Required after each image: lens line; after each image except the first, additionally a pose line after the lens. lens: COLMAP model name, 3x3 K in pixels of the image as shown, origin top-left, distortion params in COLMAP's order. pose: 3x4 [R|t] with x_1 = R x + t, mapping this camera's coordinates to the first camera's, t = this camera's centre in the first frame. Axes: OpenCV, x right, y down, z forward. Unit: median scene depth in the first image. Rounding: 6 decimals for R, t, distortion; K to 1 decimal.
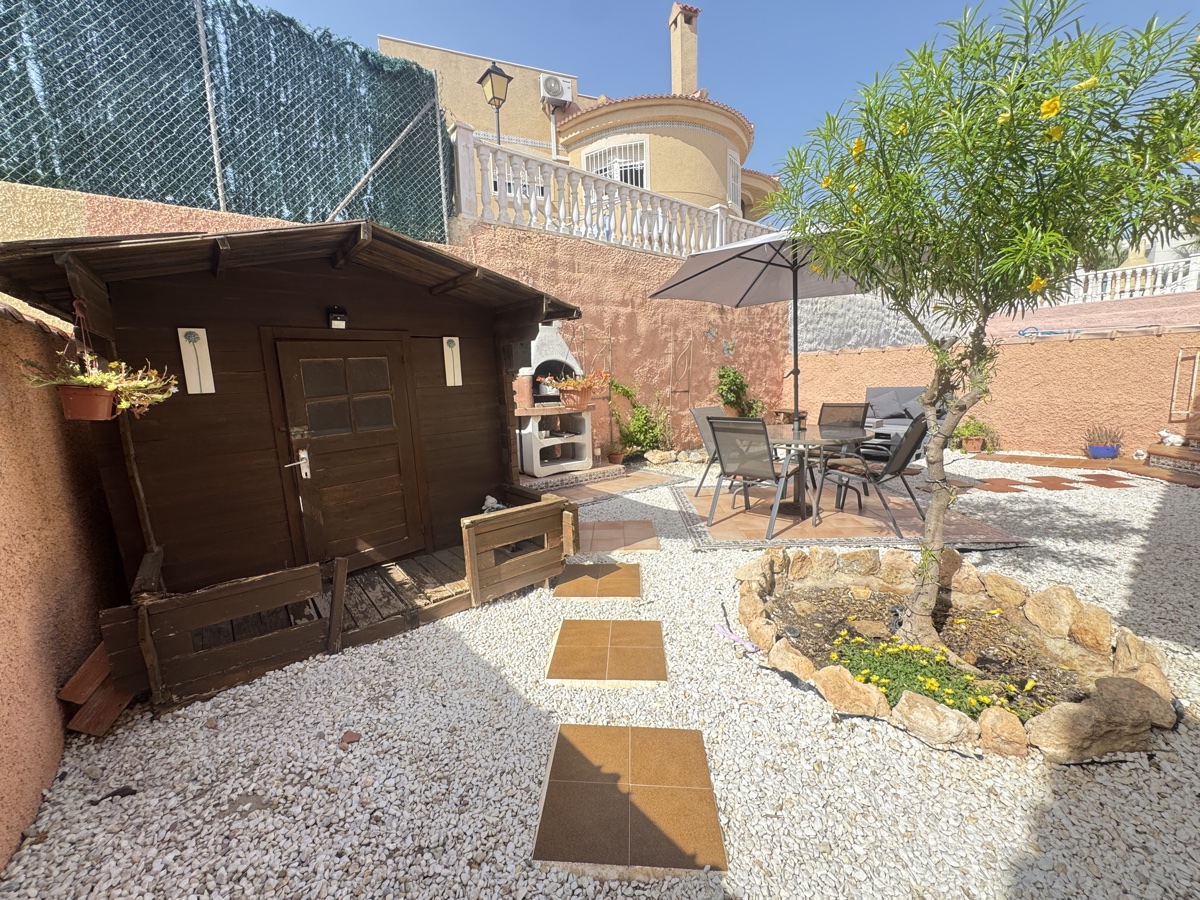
lens RADIAL K [[479.7, 0, 599.5], [0, 479.7, 449.4], [0, 0, 1]] dist [-0.004192, 0.000743]
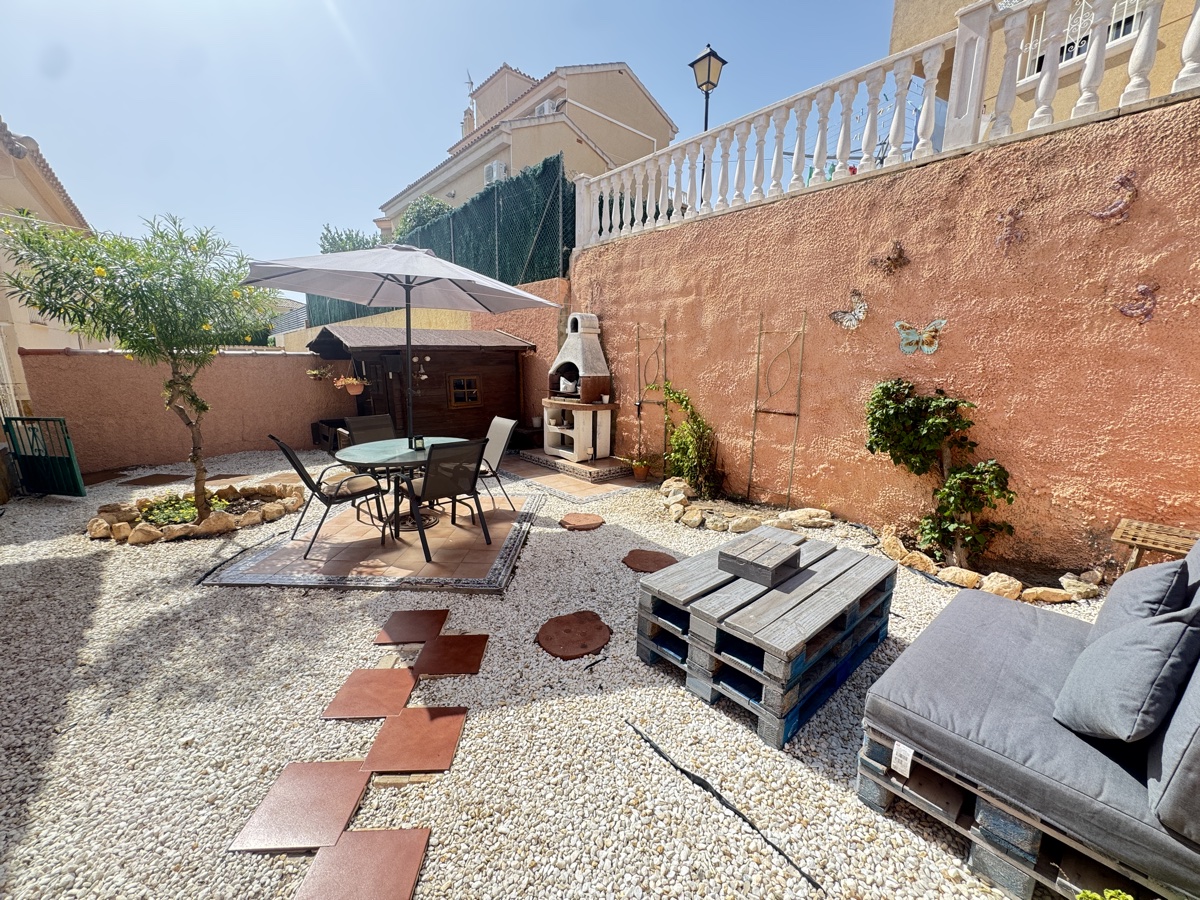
lens RADIAL K [[479.7, 0, 599.5], [0, 479.7, 449.4], [0, 0, 1]] dist [-0.004192, 0.000743]
pose [[0.045312, 0.217881, -0.974923, 1.061999], [-0.154374, 0.965729, 0.208651, -0.229076], [0.986973, 0.141048, 0.077394, 0.980918]]
